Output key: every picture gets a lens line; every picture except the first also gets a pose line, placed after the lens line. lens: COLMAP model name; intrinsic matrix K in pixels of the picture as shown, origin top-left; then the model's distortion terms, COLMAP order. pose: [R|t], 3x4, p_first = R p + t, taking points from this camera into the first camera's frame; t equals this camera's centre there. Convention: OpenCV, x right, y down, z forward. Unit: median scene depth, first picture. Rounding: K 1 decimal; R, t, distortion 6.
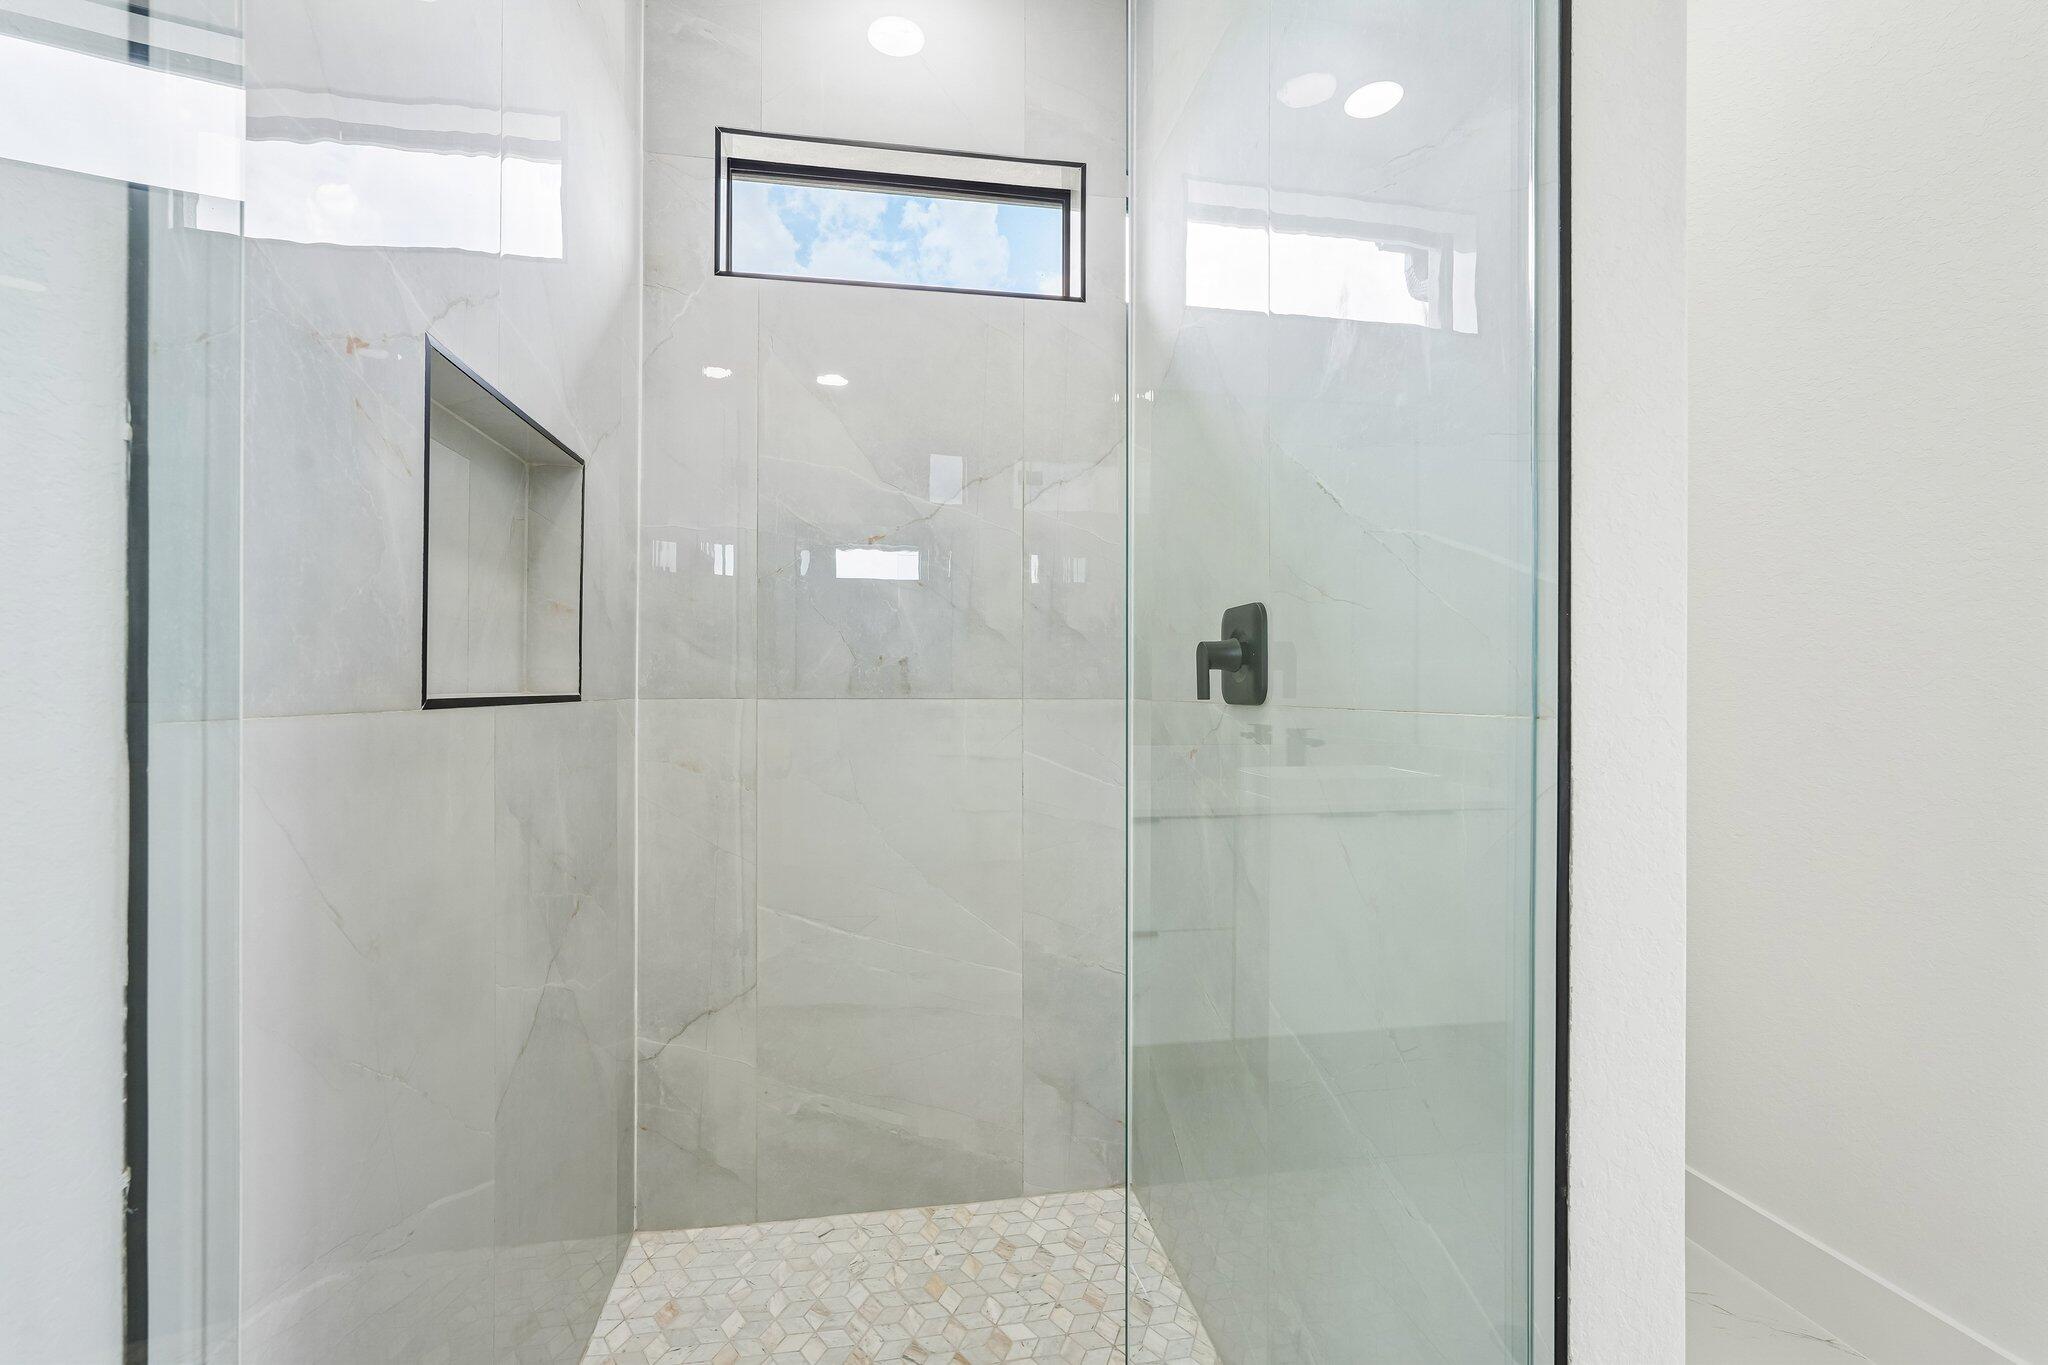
lens RADIAL K [[862.0, 0, 1024.0], [0, 862.0, 682.5], [0, 0, 1]] dist [-0.001826, -0.000158]
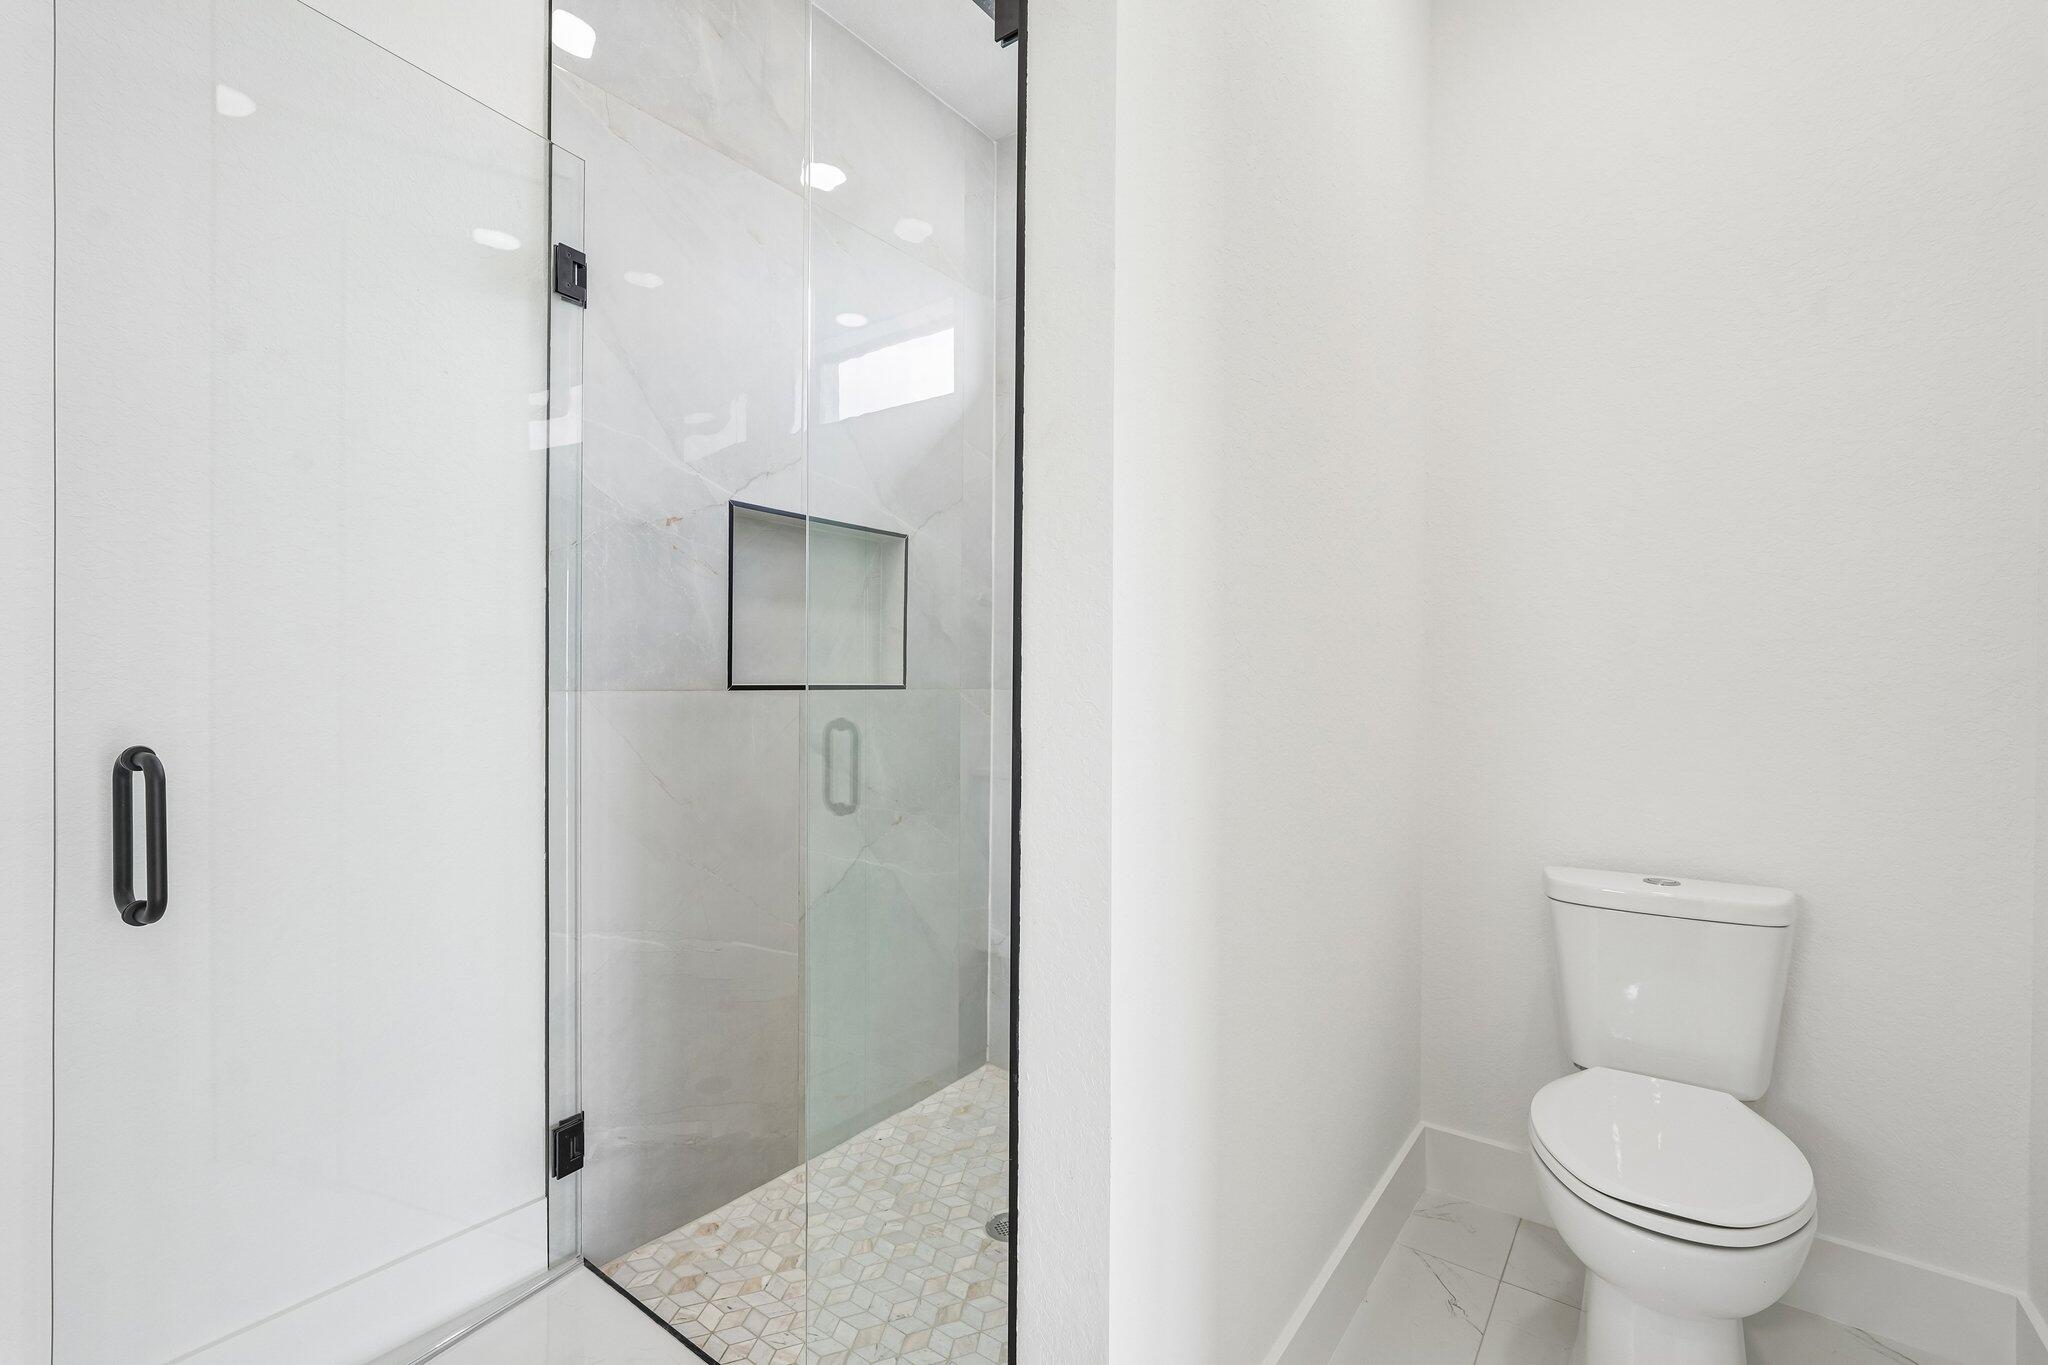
lens RADIAL K [[862.0, 0, 1024.0], [0, 862.0, 682.5], [0, 0, 1]] dist [-0.001826, -0.000158]
pose [[0.687600, -0.007227, -0.726054, 0.947723], [0.008278, 0.999963, -0.002114, 0.018053], [0.726043, -0.004557, 0.687634, 0.100544]]
